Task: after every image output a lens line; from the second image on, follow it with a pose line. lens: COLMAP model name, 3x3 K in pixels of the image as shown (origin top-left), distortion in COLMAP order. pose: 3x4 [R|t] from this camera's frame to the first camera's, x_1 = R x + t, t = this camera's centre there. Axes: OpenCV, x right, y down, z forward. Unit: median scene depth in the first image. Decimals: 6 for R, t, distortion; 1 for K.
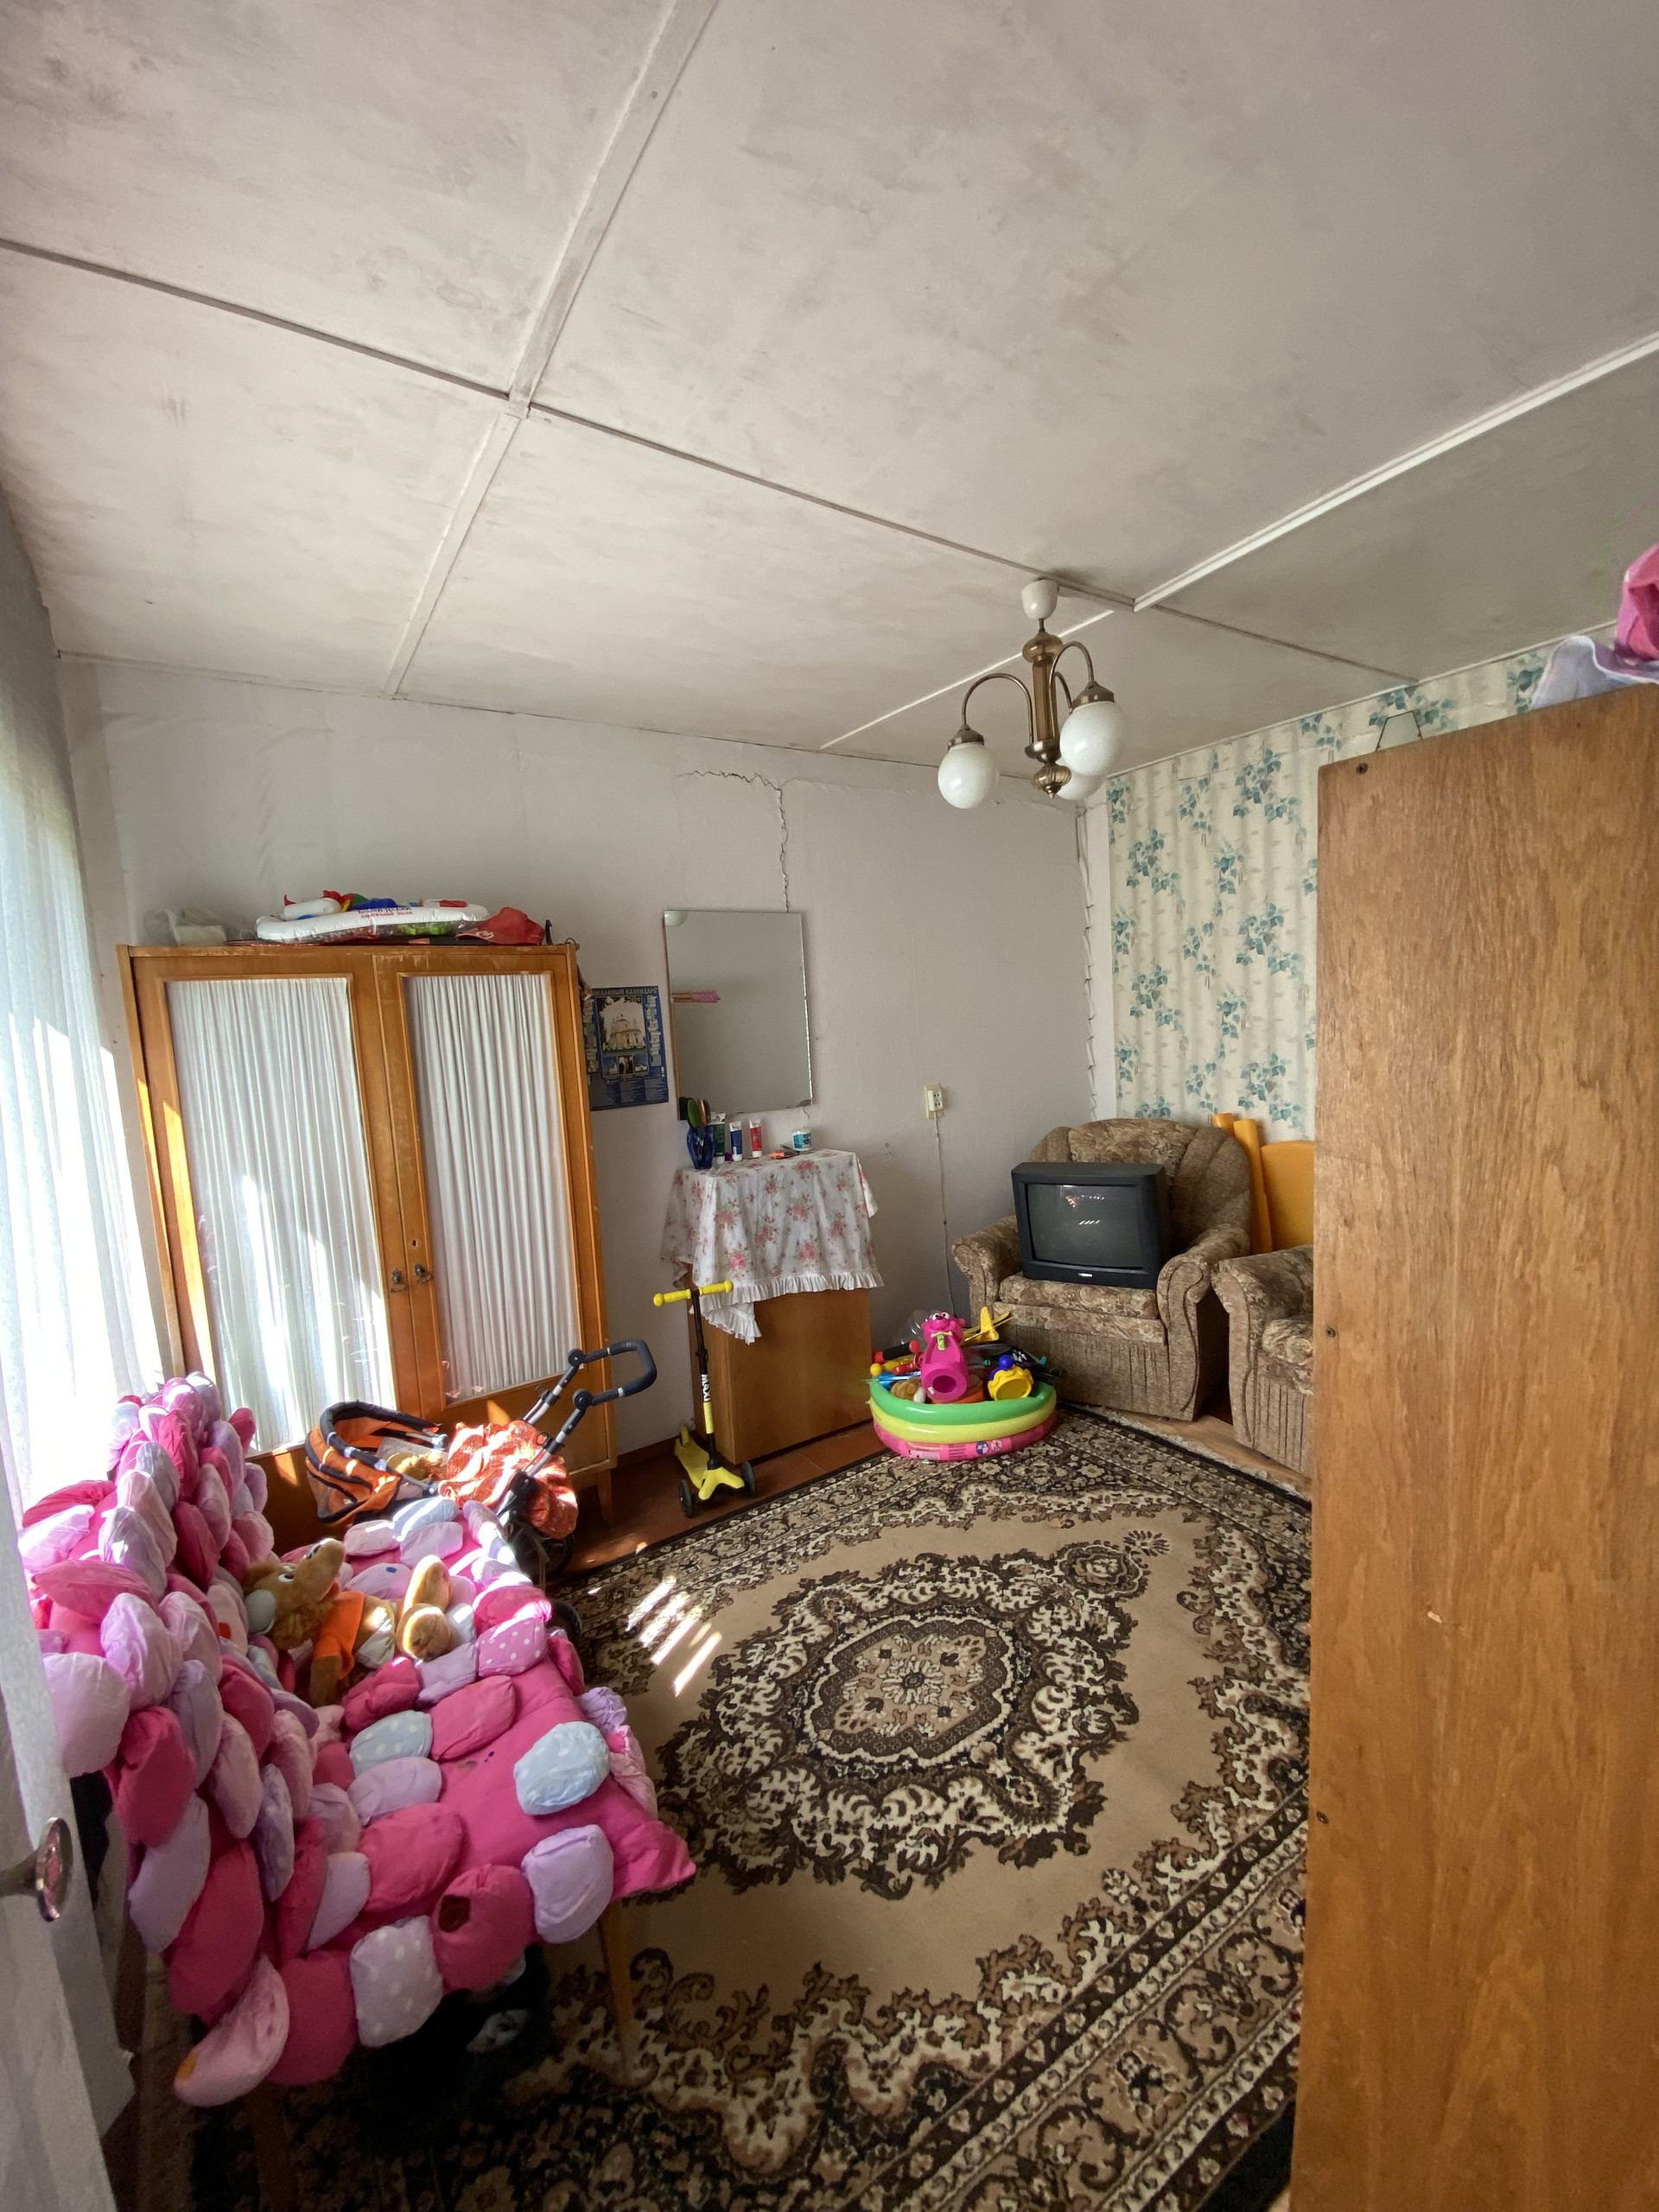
lens RADIAL K [[888.2, 0, 855.8], [0, 888.2, 1076.9], [0, 0, 1]] dist [0.002677, -0.010565]
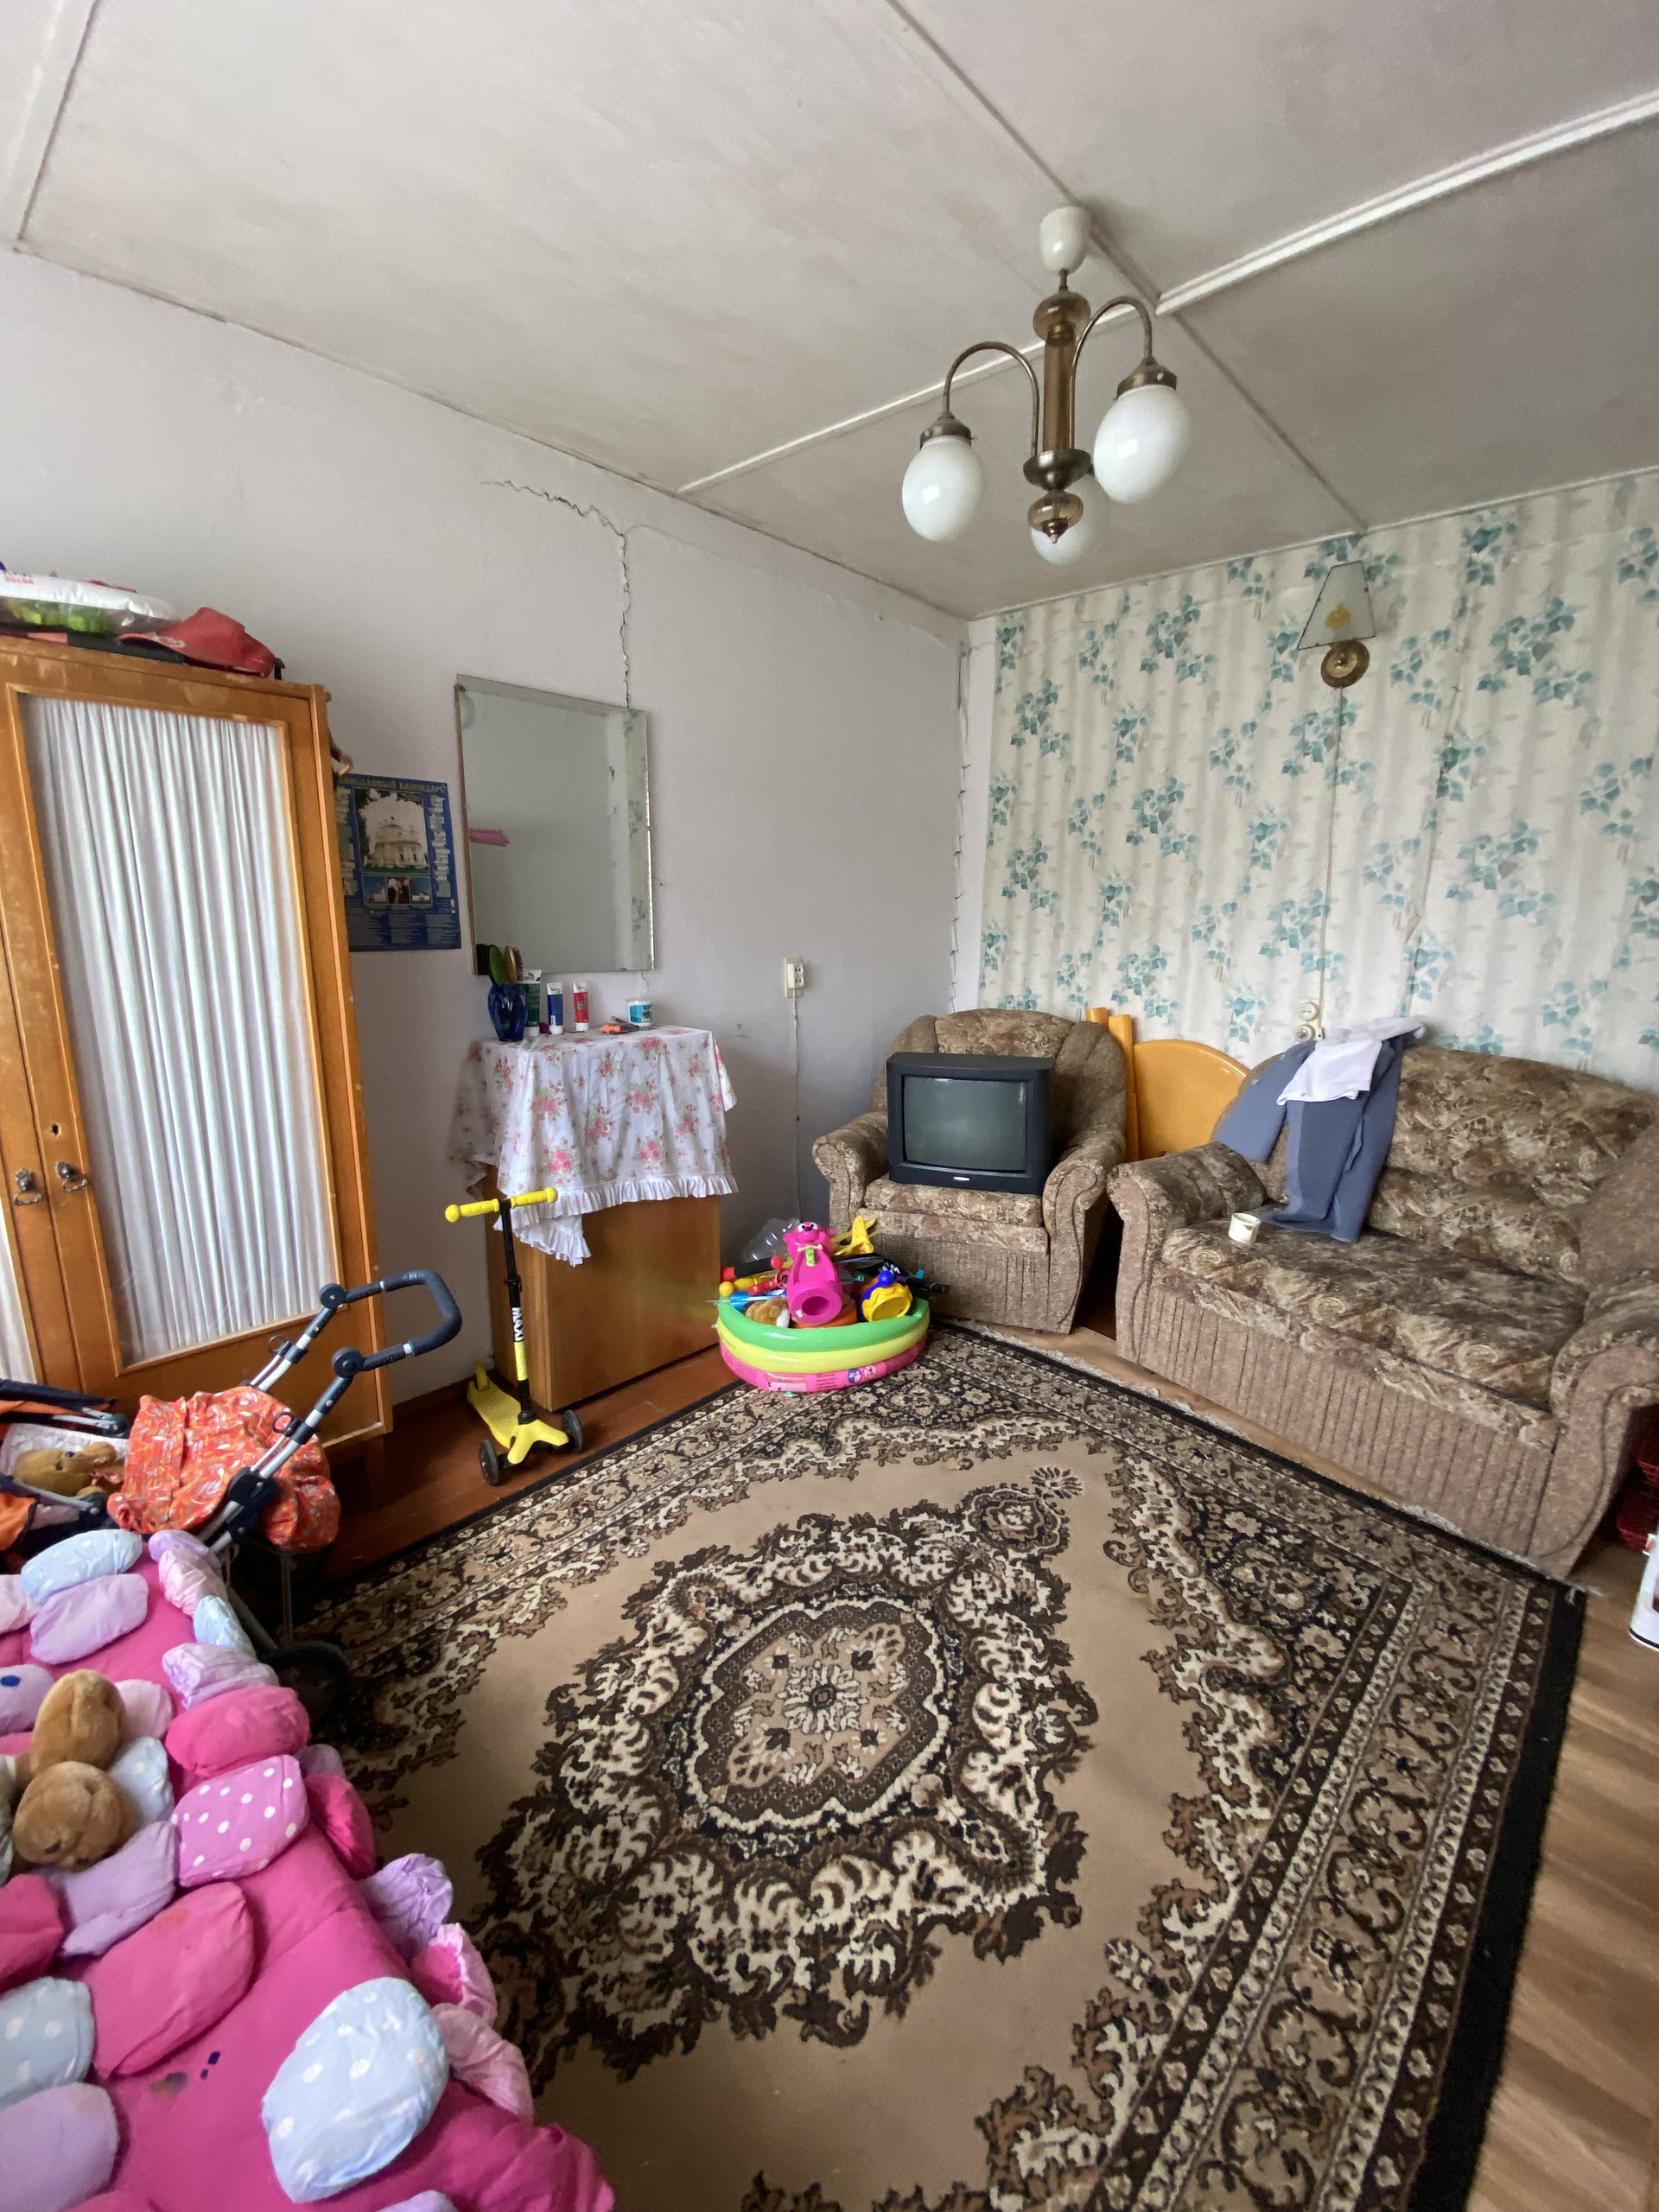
lens RADIAL K [[888.2, 0, 848.0], [0, 888.2, 1083.2], [0, 0, 1]] dist [0.002677, -0.010565]
pose [[0.970883, 0.028328, 0.237875, -0.123605], [-0.057929, 0.991276, 0.118386, 0.055341], [-0.232446, -0.128719, 0.964054, 0.336979]]
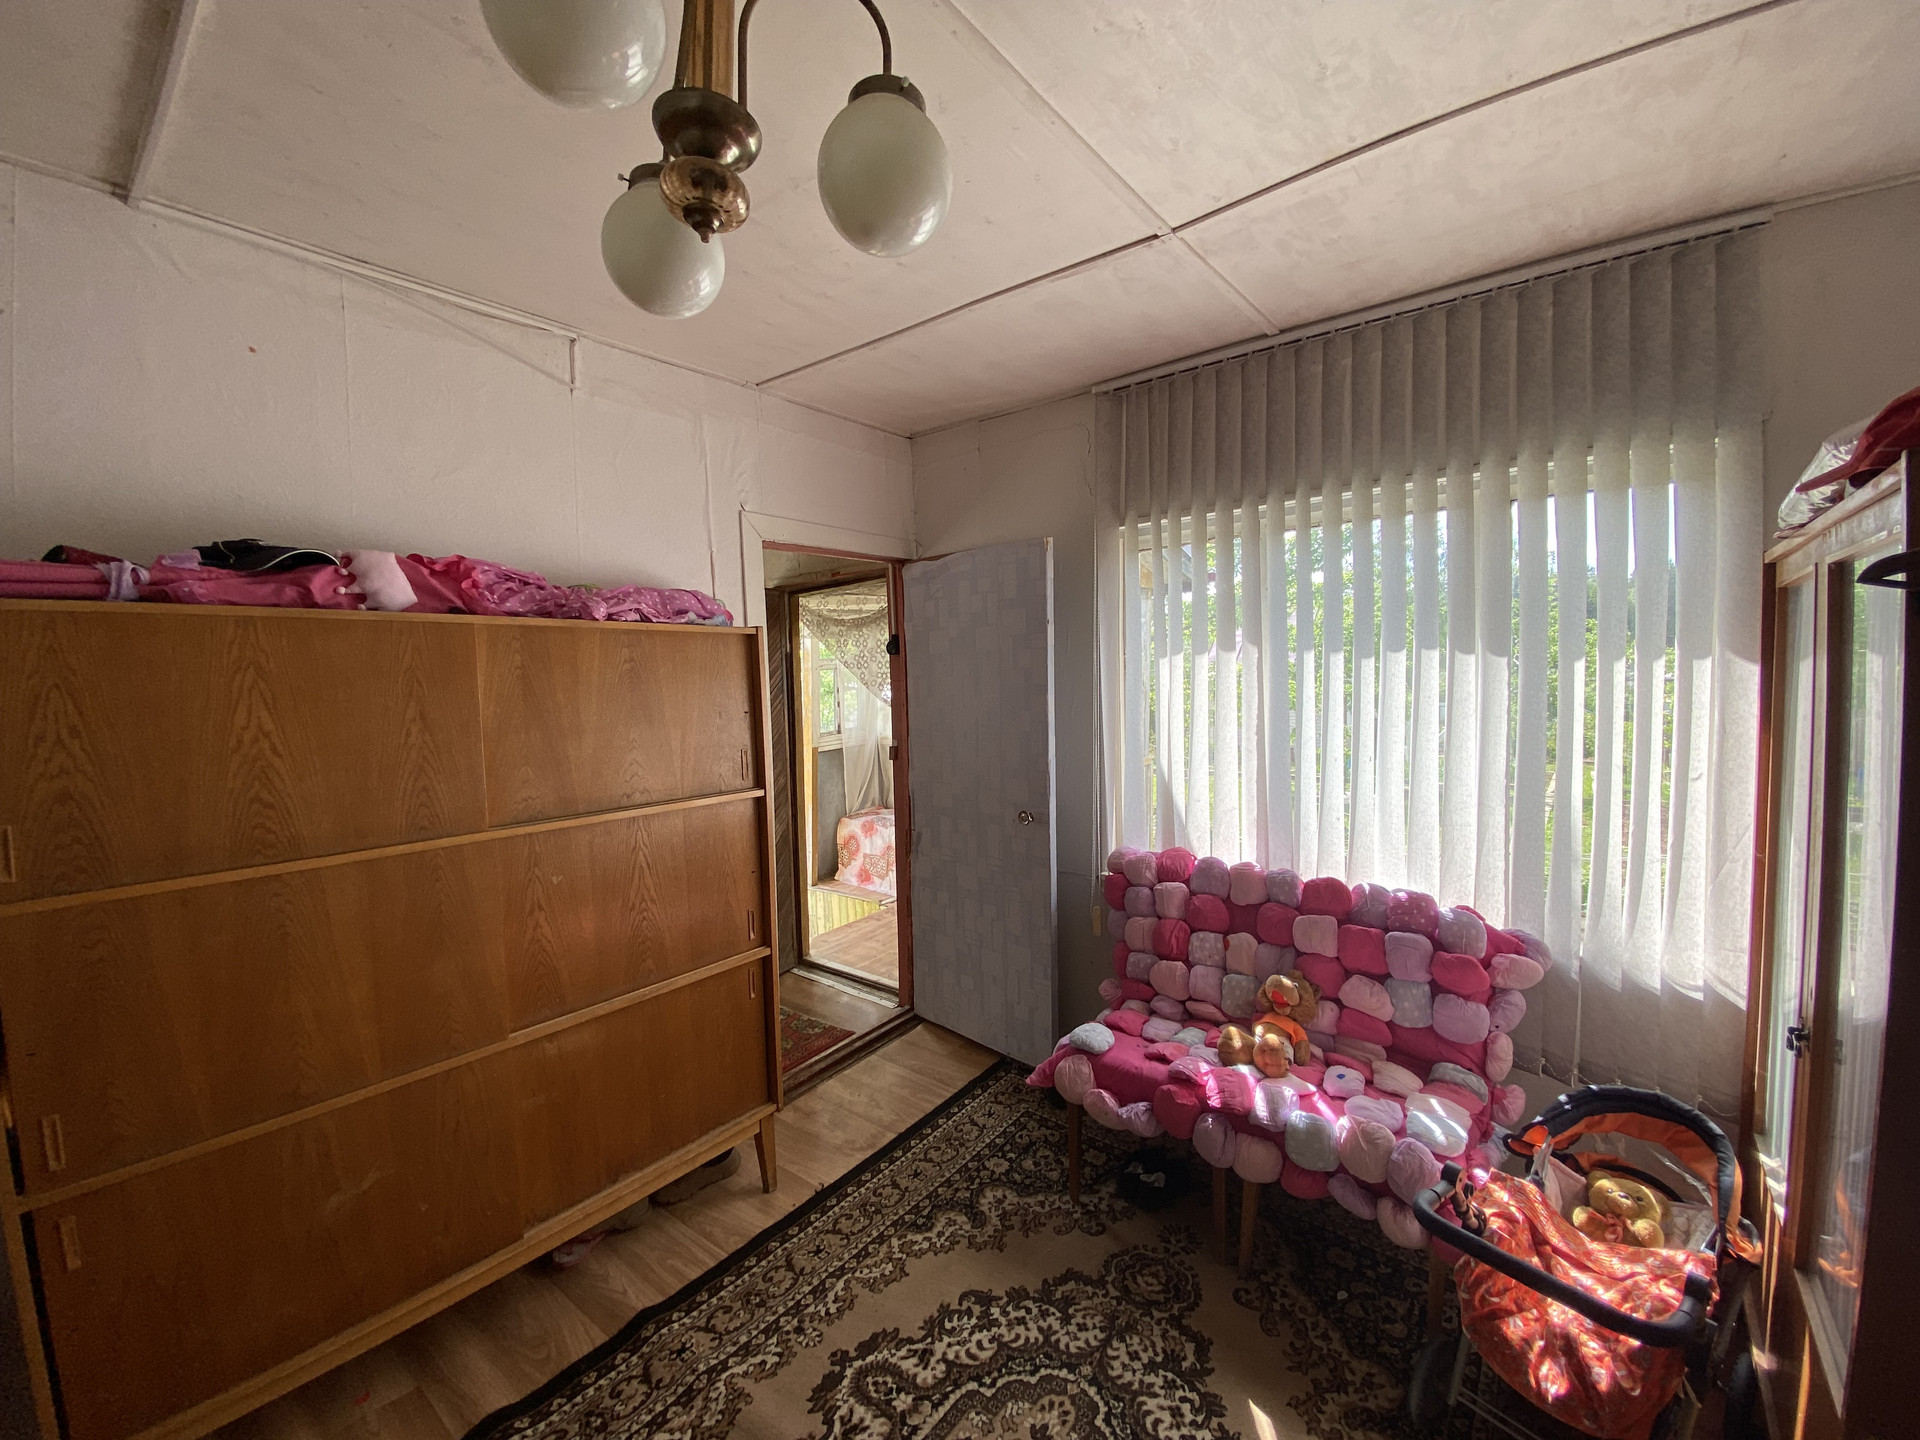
lens RADIAL K [[772.5, 0, 963.1], [0, 772.5, 728.5], [0, 0, 1]] dist [-0.030479, -0.001498]
pose [[-0.955088, 0.089873, -0.282366, 0.263765], [0.051404, 0.988700, 0.140817, -0.135401], [0.291831, 0.119978, -0.948915, 1.704946]]
